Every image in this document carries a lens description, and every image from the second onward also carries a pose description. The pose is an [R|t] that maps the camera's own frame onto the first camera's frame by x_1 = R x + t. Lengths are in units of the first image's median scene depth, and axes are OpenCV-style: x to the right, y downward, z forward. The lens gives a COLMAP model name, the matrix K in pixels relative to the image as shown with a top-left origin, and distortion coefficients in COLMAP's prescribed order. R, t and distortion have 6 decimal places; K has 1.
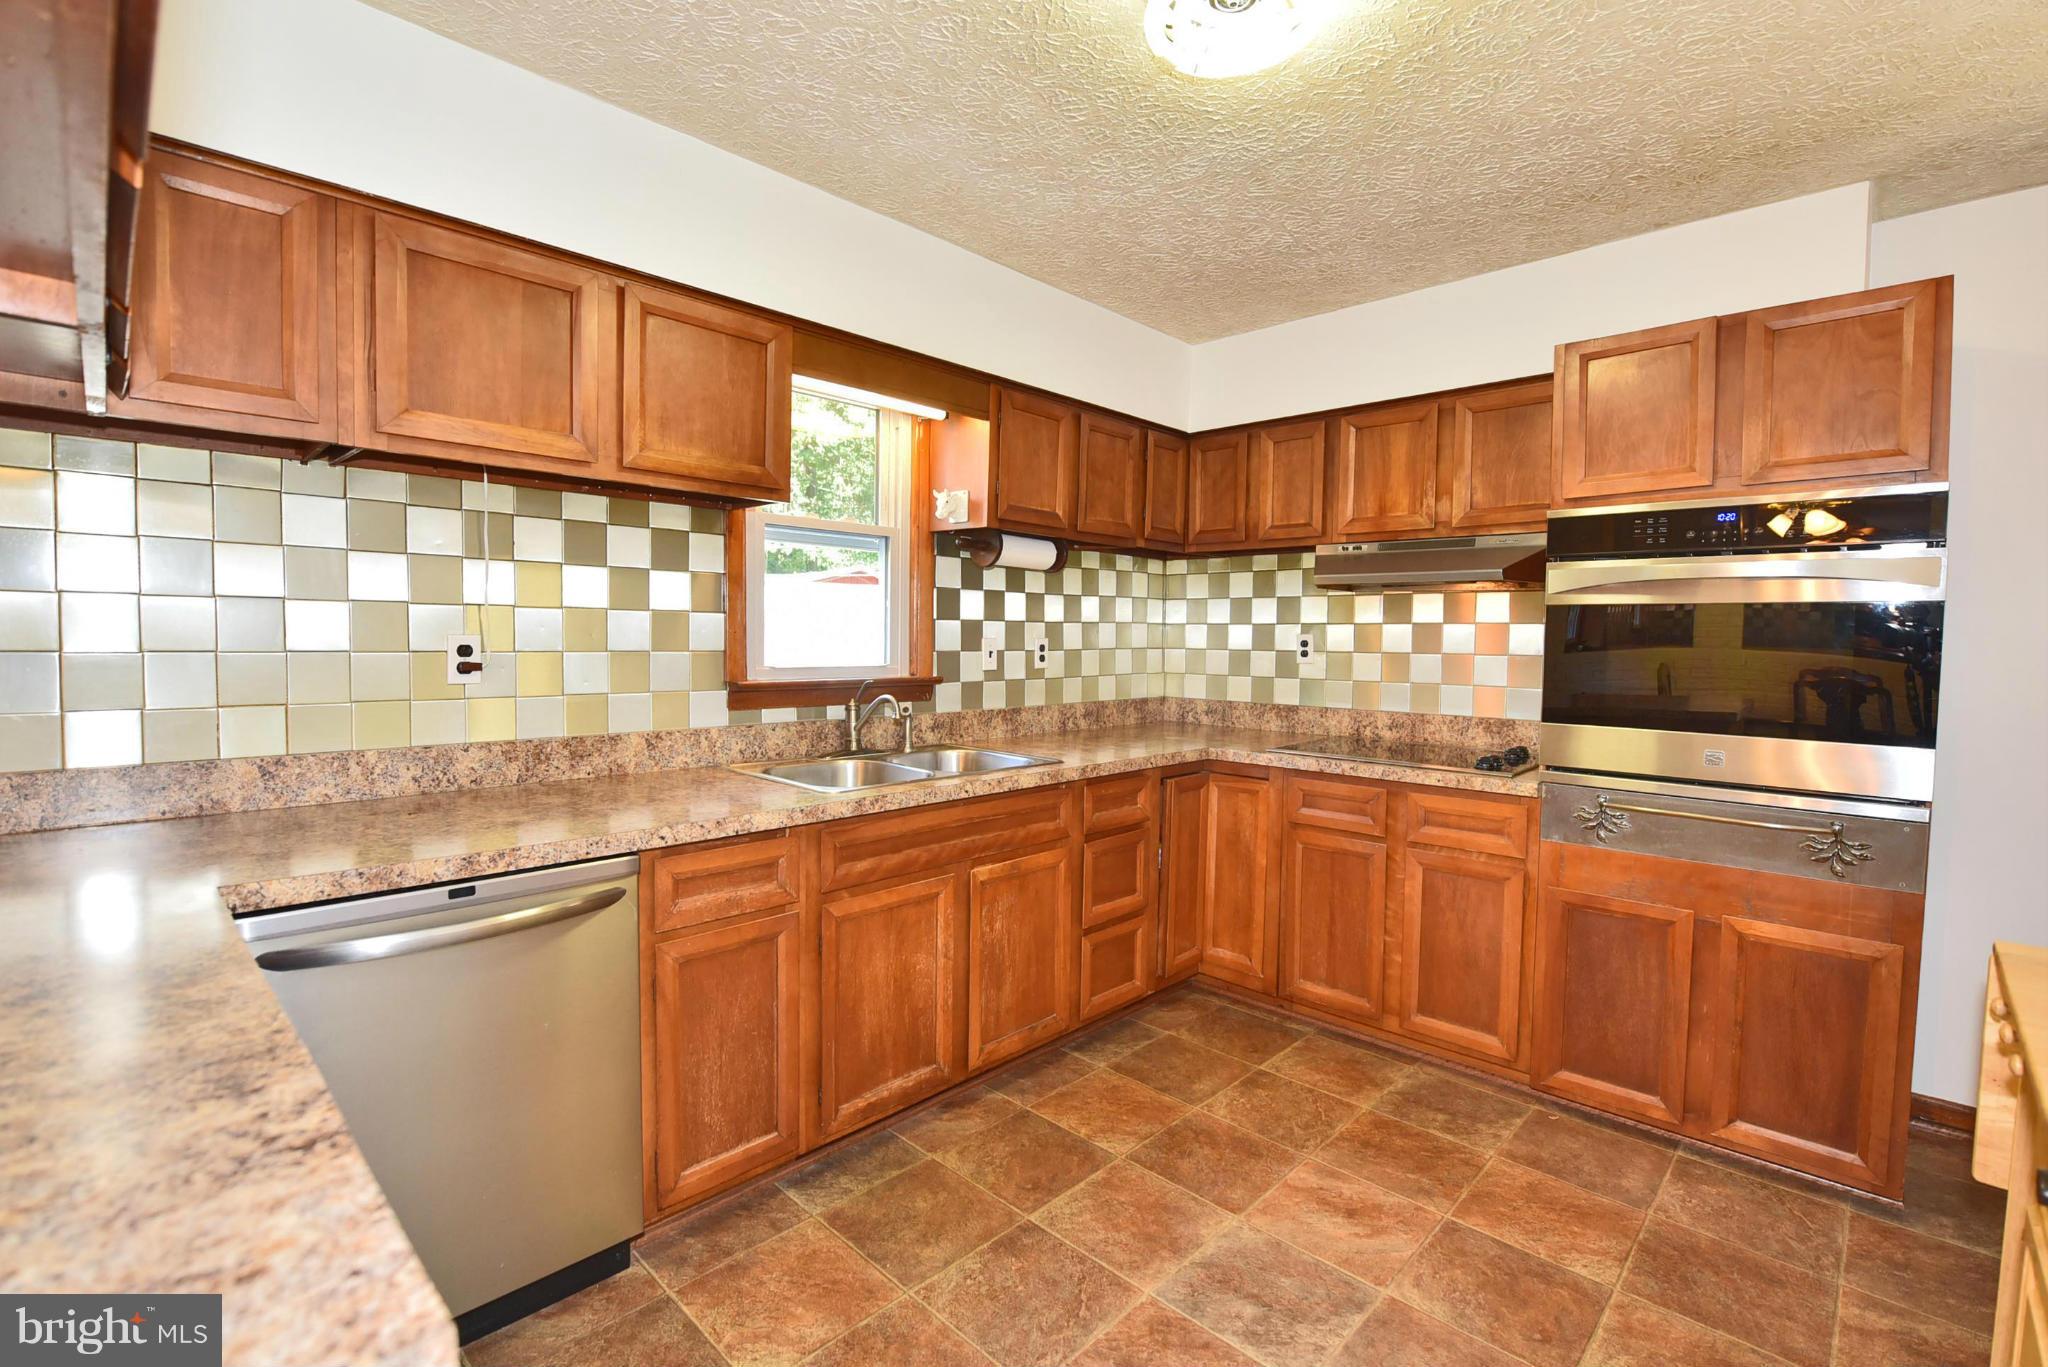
lens RADIAL K [[906.0, 0, 1024.0], [0, 906.0, 683.5], [0, 0, 1]] dist [-0.000814, -0.008785]
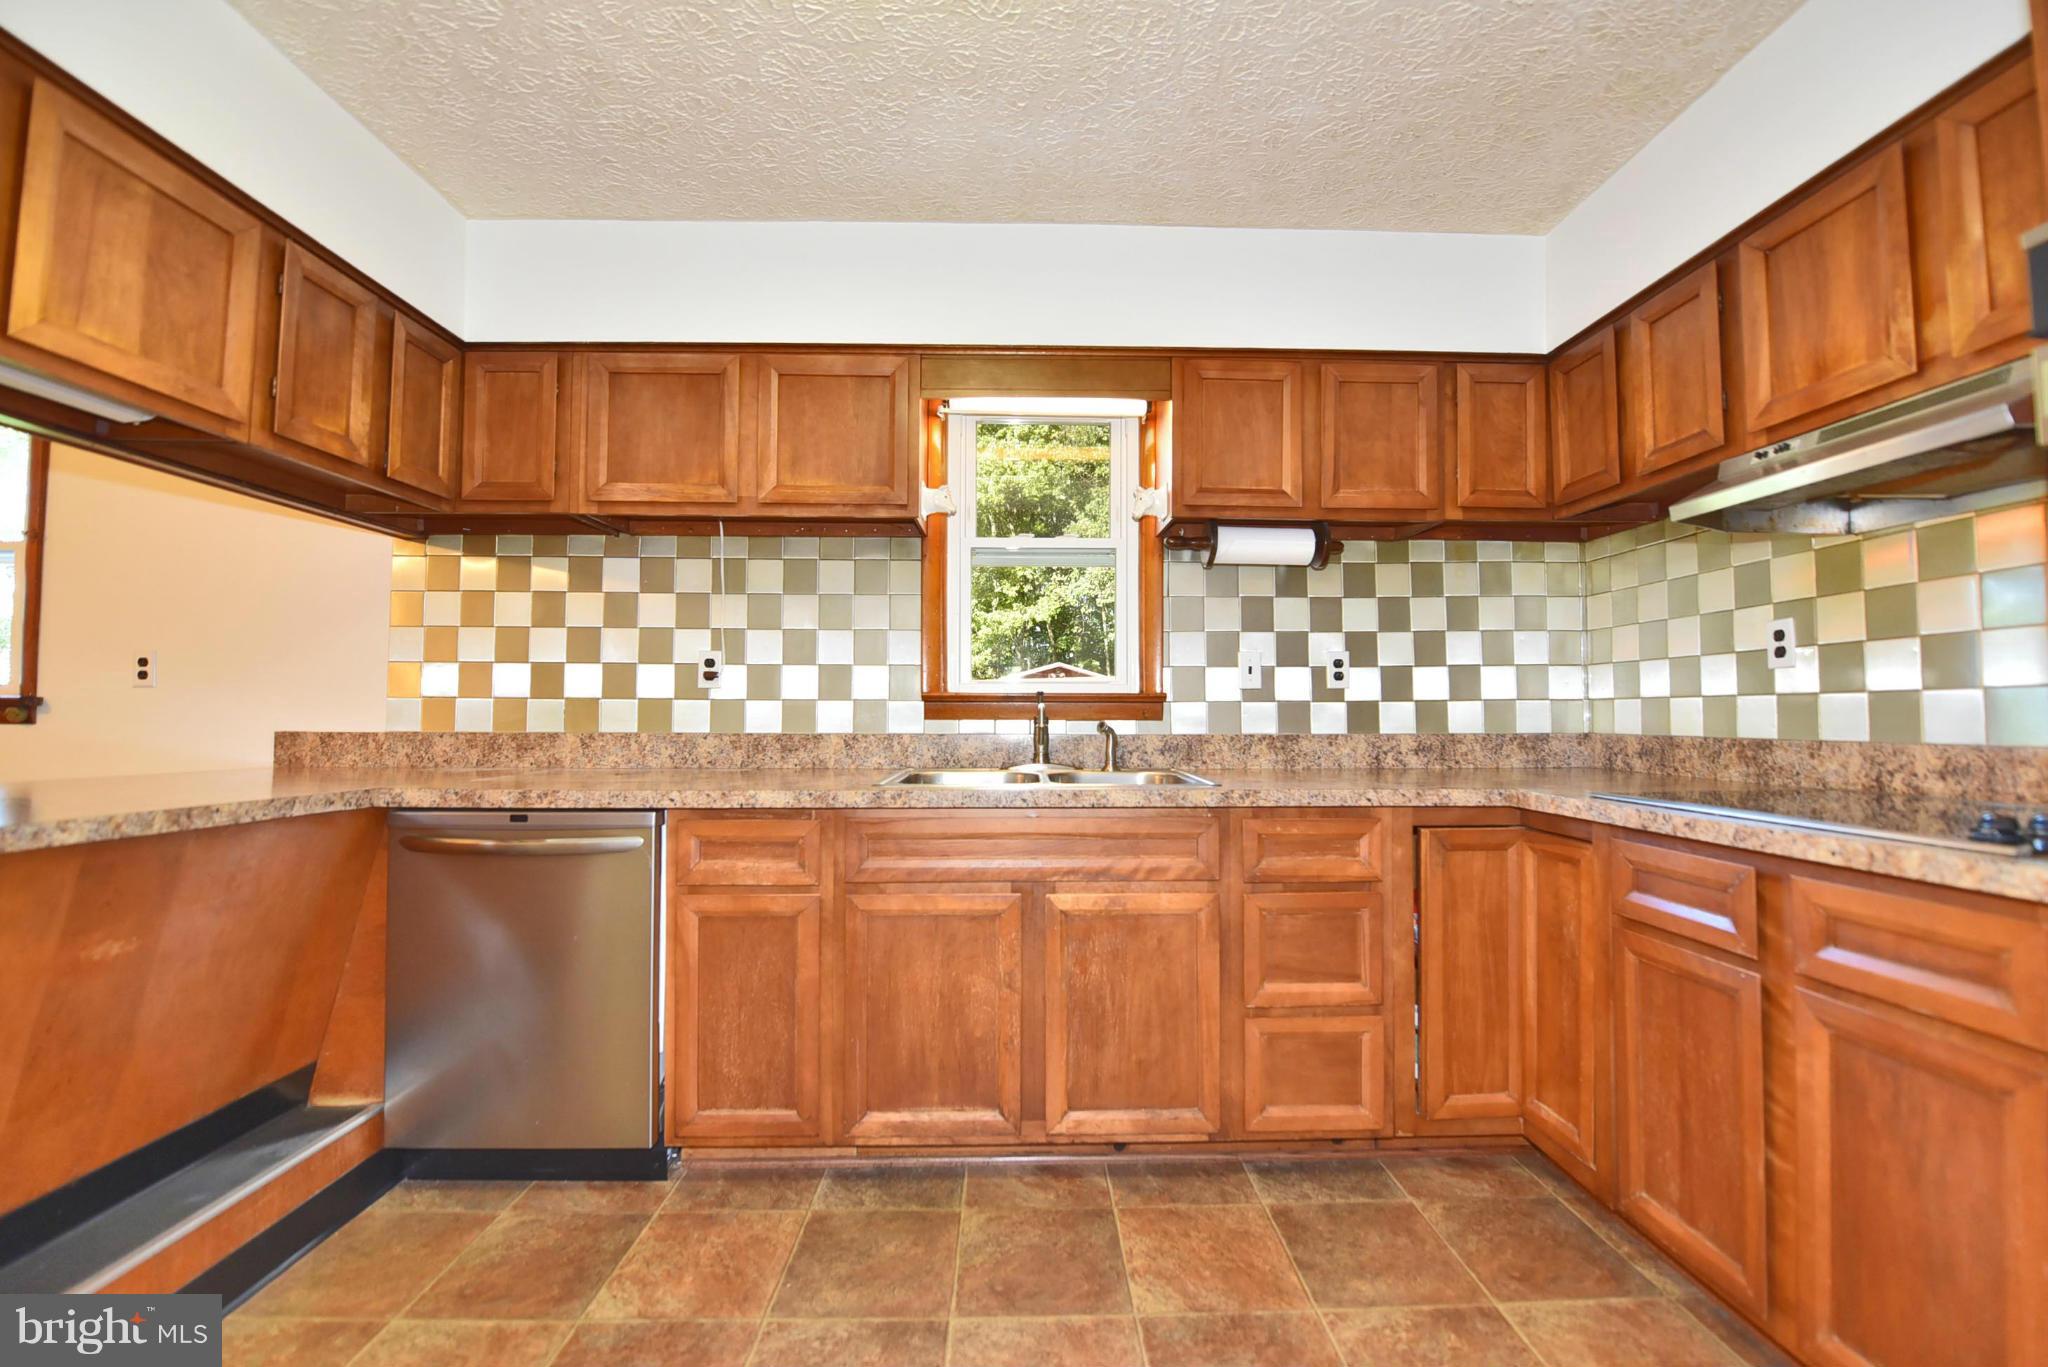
lens RADIAL K [[830.1, 0, 1035.9], [0, 830.1, 687.9], [0, 0, 1]] dist [-0.008865, -0.005428]
pose [[0.718011, -0.033329, -0.695233, 0.419320], [-0.029255, 0.996525, -0.077986, 0.059766], [0.695417, 0.076334, 0.714541, 0.344151]]
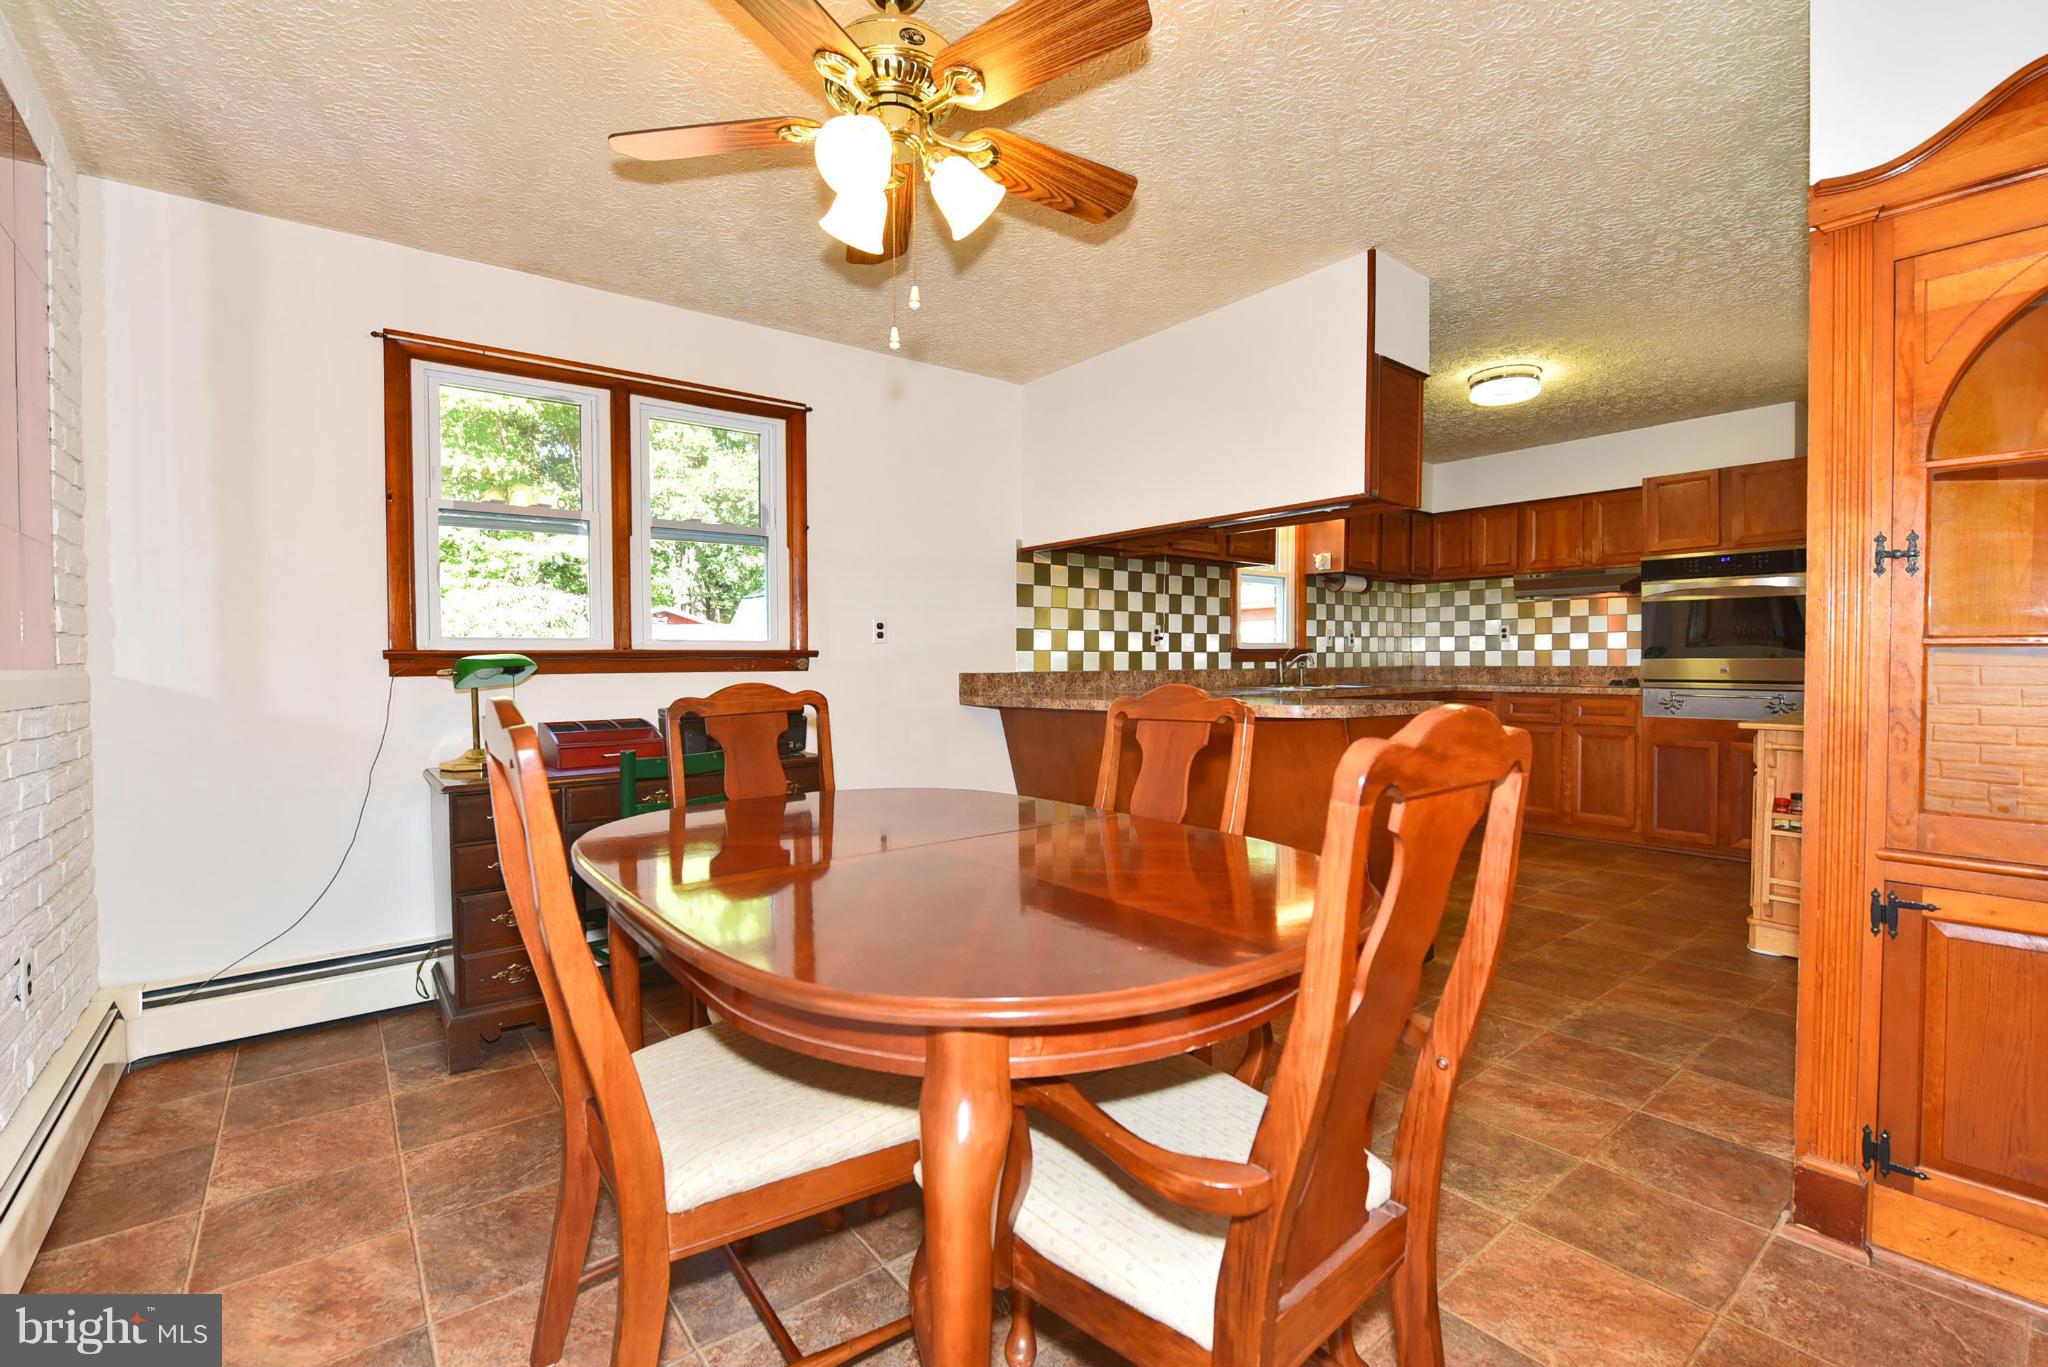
lens RADIAL K [[906.0, 0, 1024.0], [0, 906.0, 683.5], [0, 0, 1]] dist [-0.000814, -0.008785]
pose [[0.992299, -0.014503, -0.123017, -0.496550], [0.011121, 0.999542, -0.028133, 0.122008], [0.123369, 0.026548, 0.992006, -1.056246]]
